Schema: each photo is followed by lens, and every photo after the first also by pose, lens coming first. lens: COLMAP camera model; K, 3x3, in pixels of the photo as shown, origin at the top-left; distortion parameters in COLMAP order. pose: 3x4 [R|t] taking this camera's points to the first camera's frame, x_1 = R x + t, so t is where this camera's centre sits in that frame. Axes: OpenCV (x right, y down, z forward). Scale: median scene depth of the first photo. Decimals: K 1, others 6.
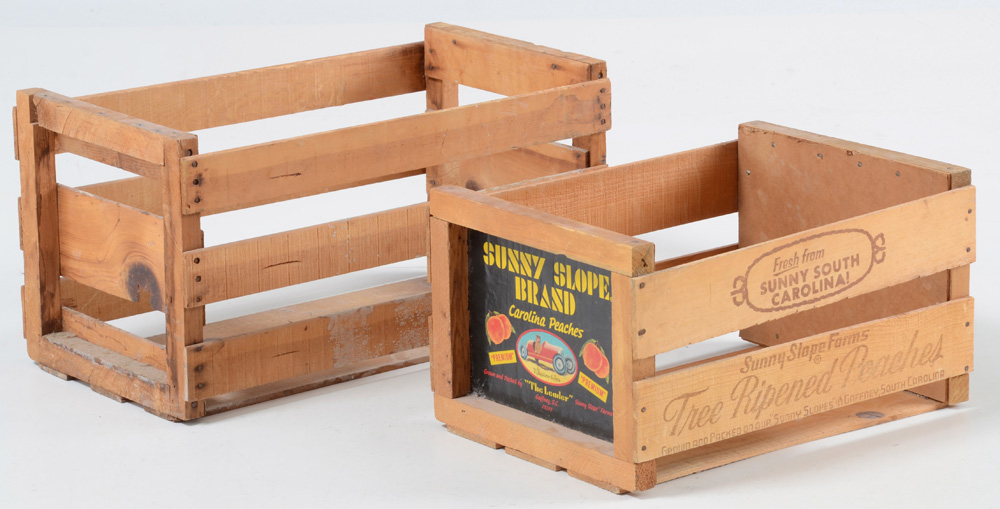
lens RADIAL K [[3615.3, 0, 487.9], [0, 3615.3, 200.6], [0, 0, 1]] dist [1.117248, 0.000000]
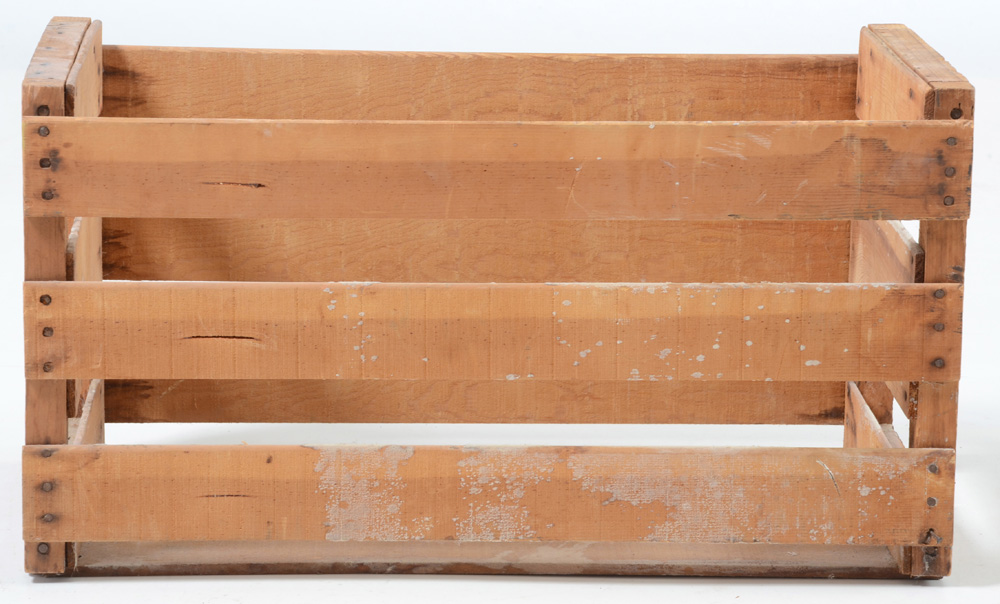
lens RADIAL K [[3551.4, 0, 491.9], [0, 3551.4, 305.5], [0, 0, 1]] dist [0.840130, 0.000000]
pose [[0.796969, 0.144093, -0.586581, 0.316585], [-0.170116, 0.985363, 0.010921, -0.001030], [0.579569, 0.091083, 0.809817, 0.580790]]
